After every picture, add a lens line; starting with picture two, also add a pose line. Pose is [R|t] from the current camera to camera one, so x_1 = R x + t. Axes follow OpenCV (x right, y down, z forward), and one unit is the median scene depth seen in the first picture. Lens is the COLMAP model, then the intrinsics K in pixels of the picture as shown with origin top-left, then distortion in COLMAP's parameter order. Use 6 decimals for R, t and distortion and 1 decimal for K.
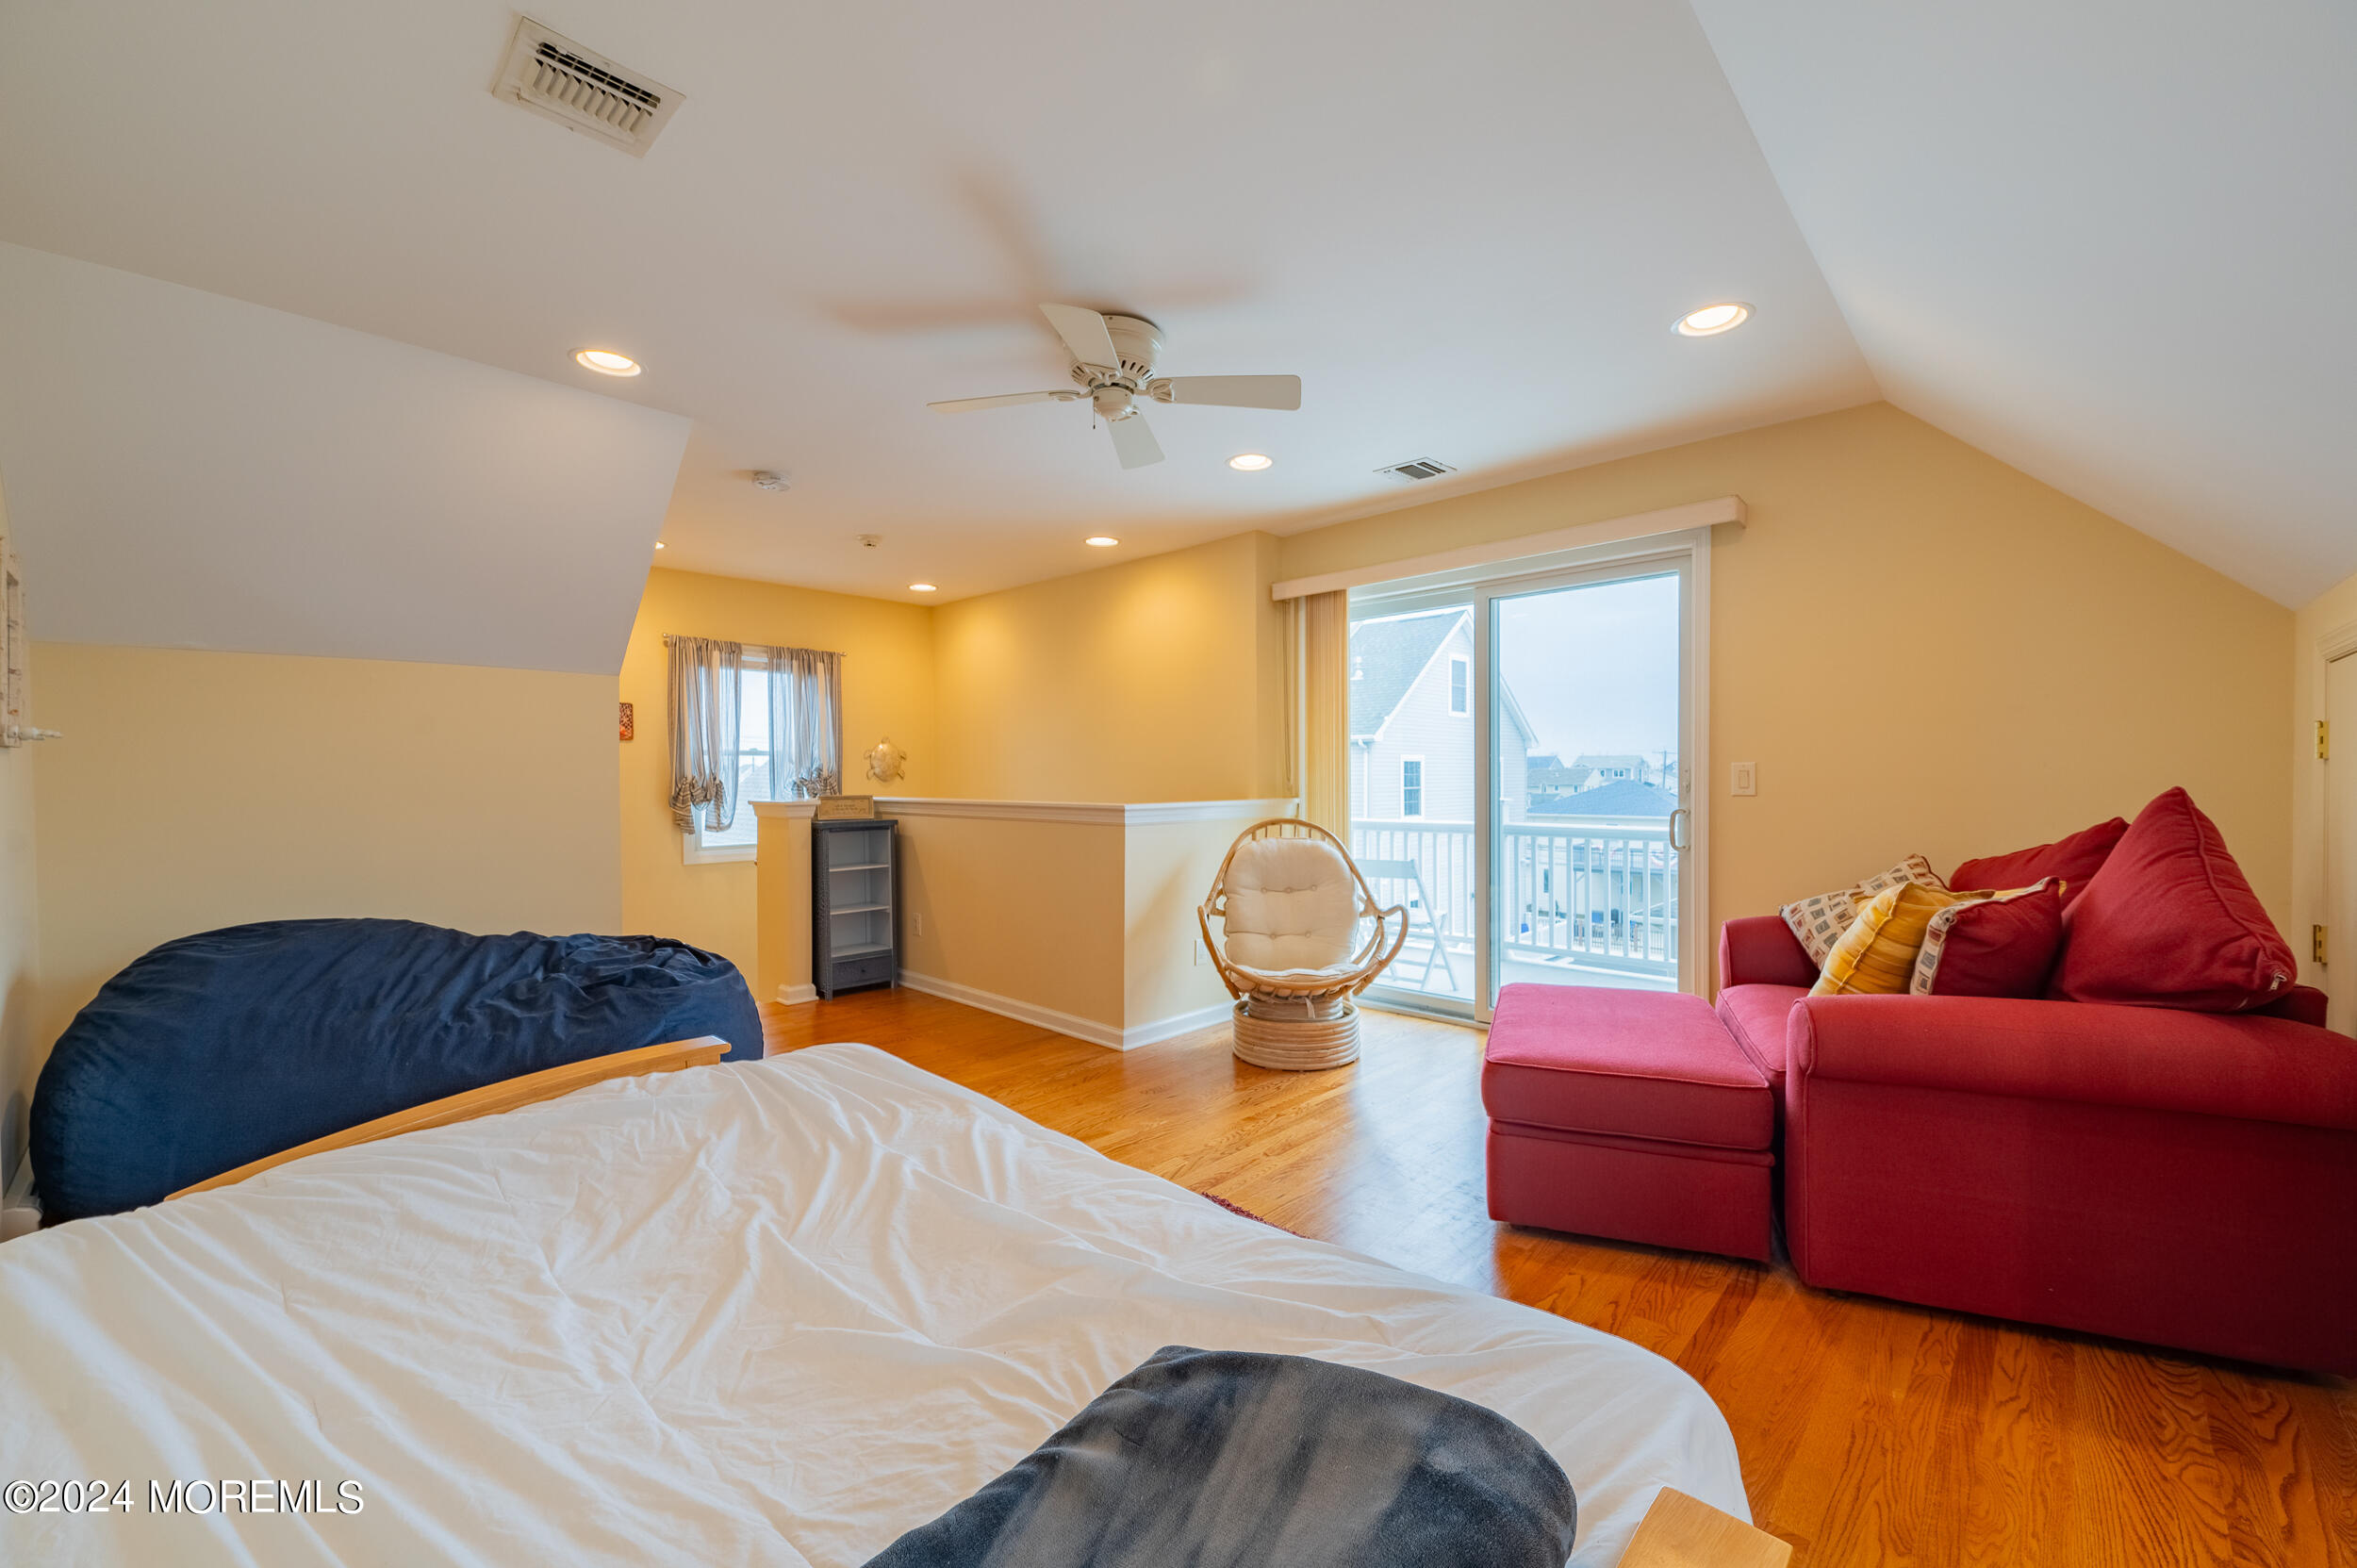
lens RADIAL K [[957.0, 0, 1192.9], [0, 957.0, 785.1], [0, 0, 1]] dist [-0.002052, 0.000763]
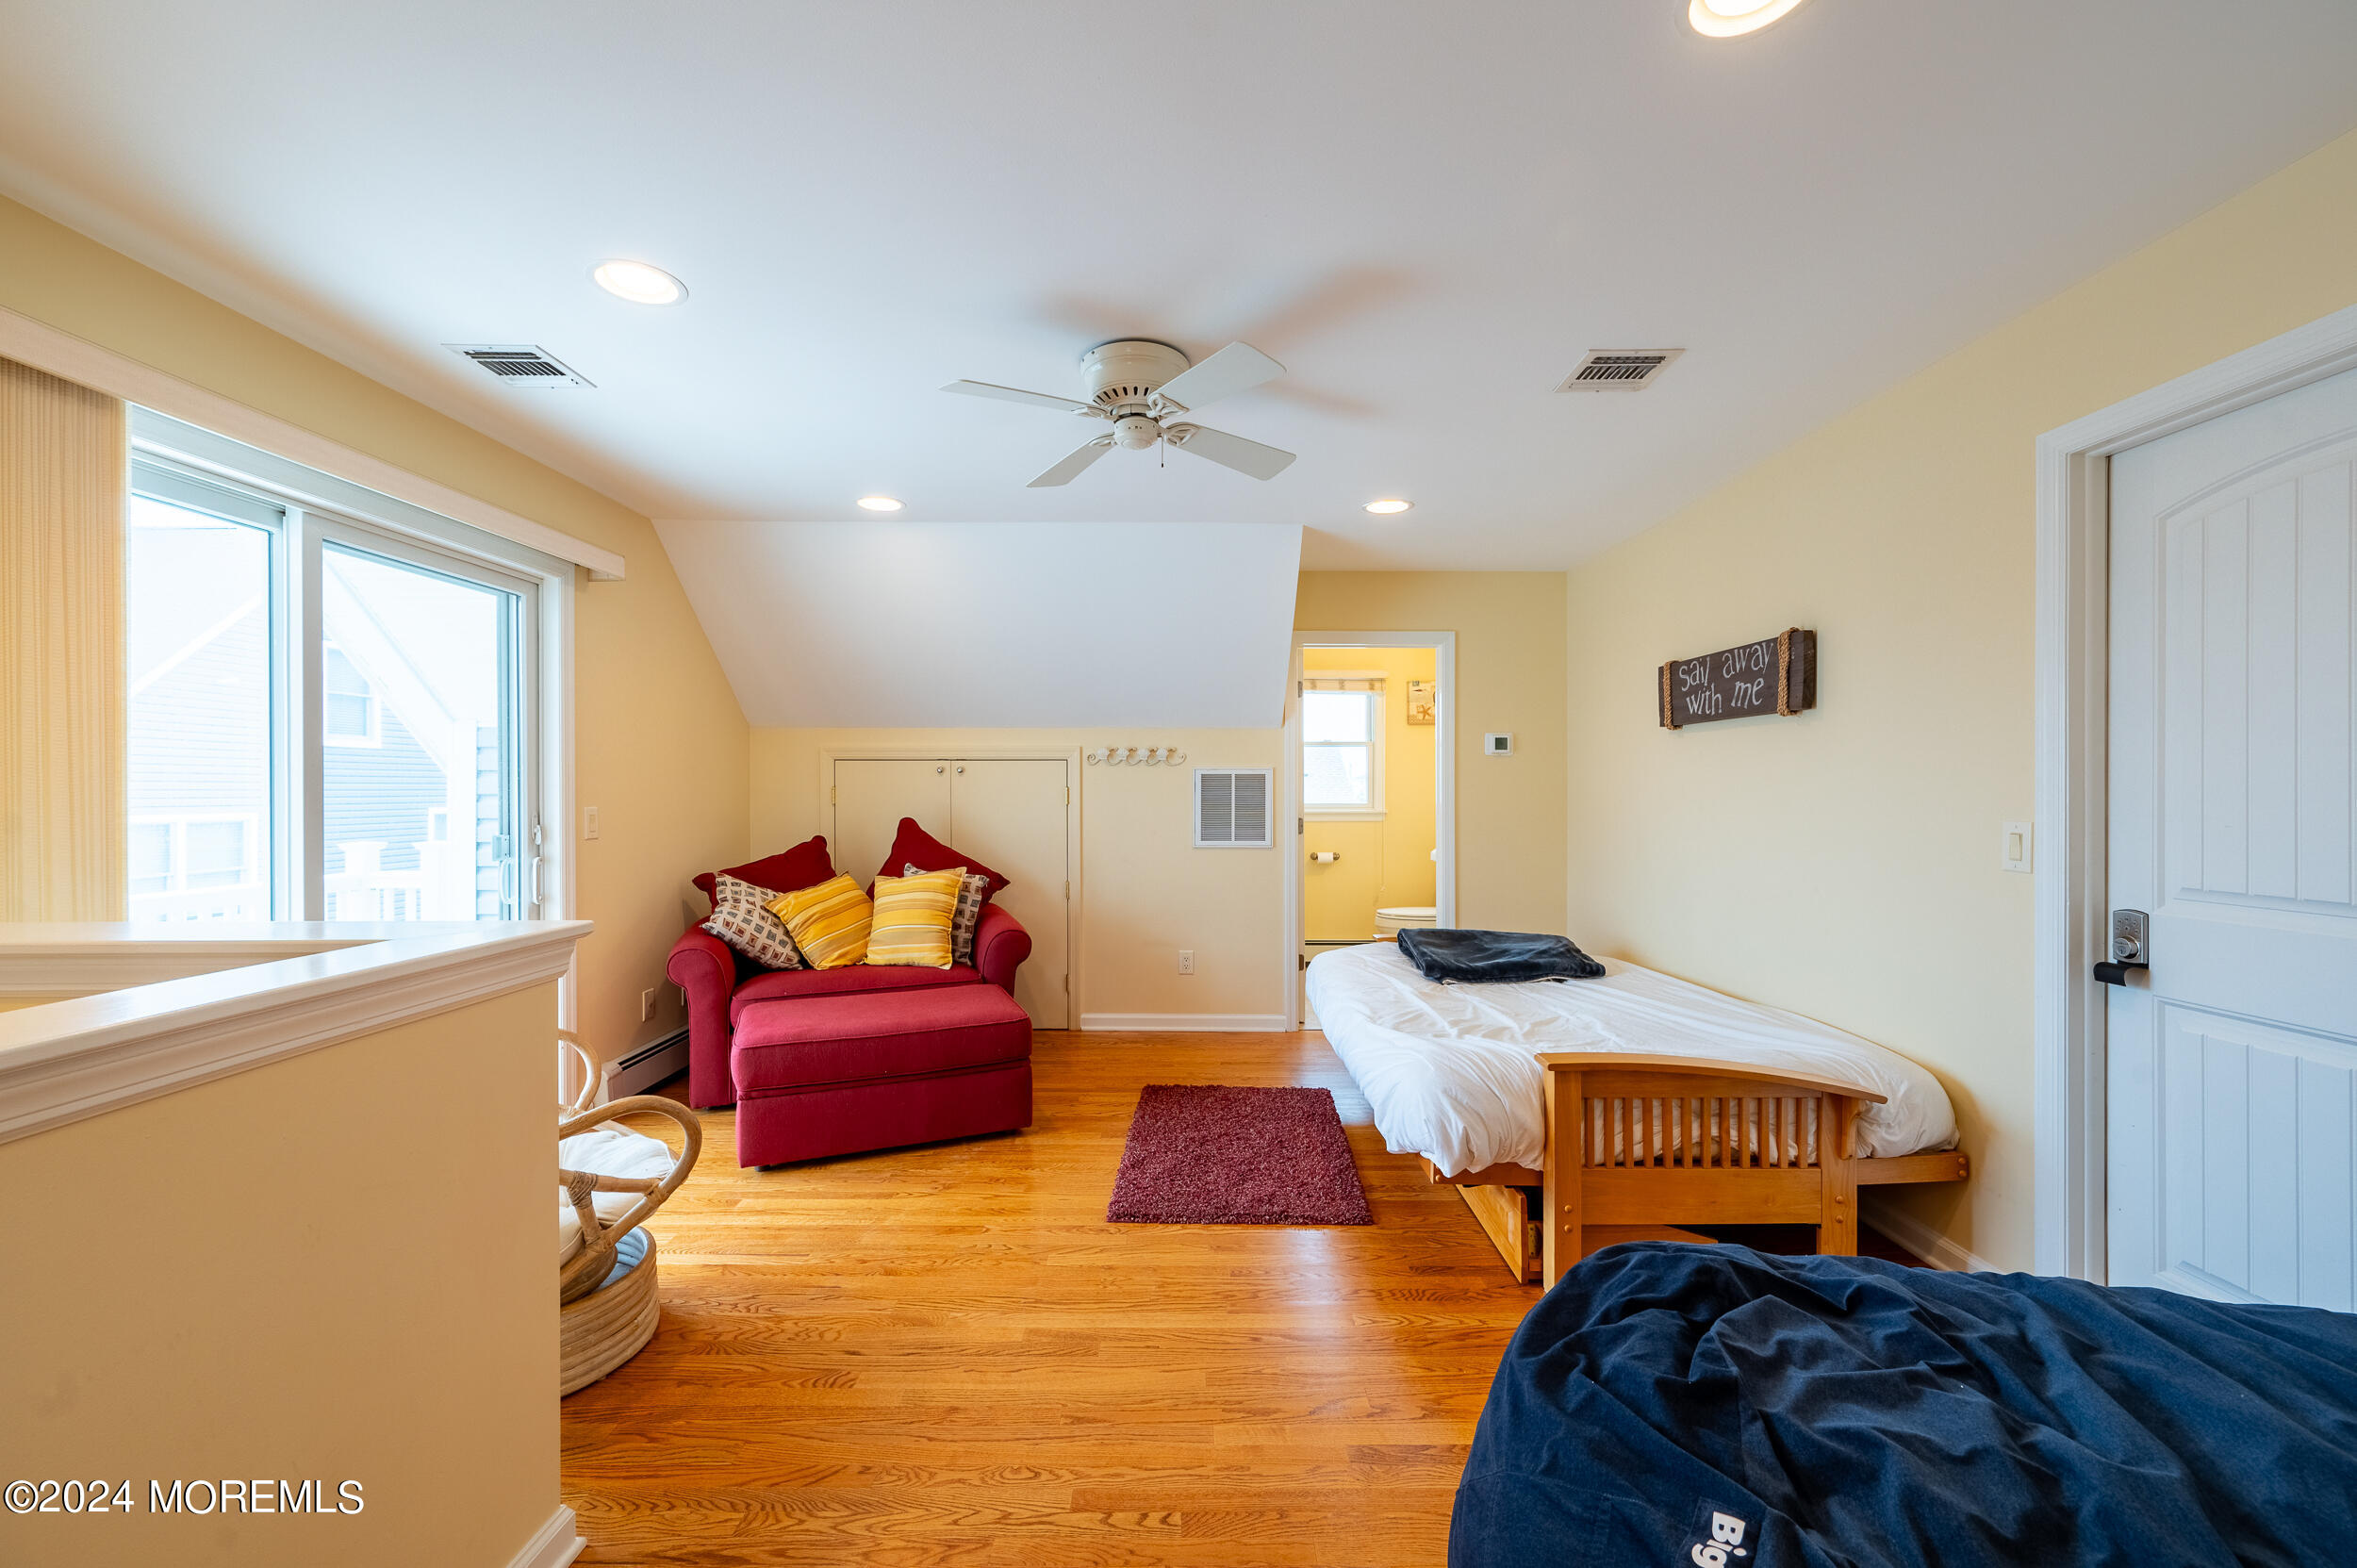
lens RADIAL K [[957.0, 0, 1189.9], [0, 957.0, 788.9], [0, 0, 1]] dist [-0.002052, 0.000763]
pose [[-0.699560, 0.004104, 0.714562, -0.590697], [0.011547, 0.999918, 0.005561, -0.039901], [-0.714480, 0.012141, -0.699550, 1.211382]]
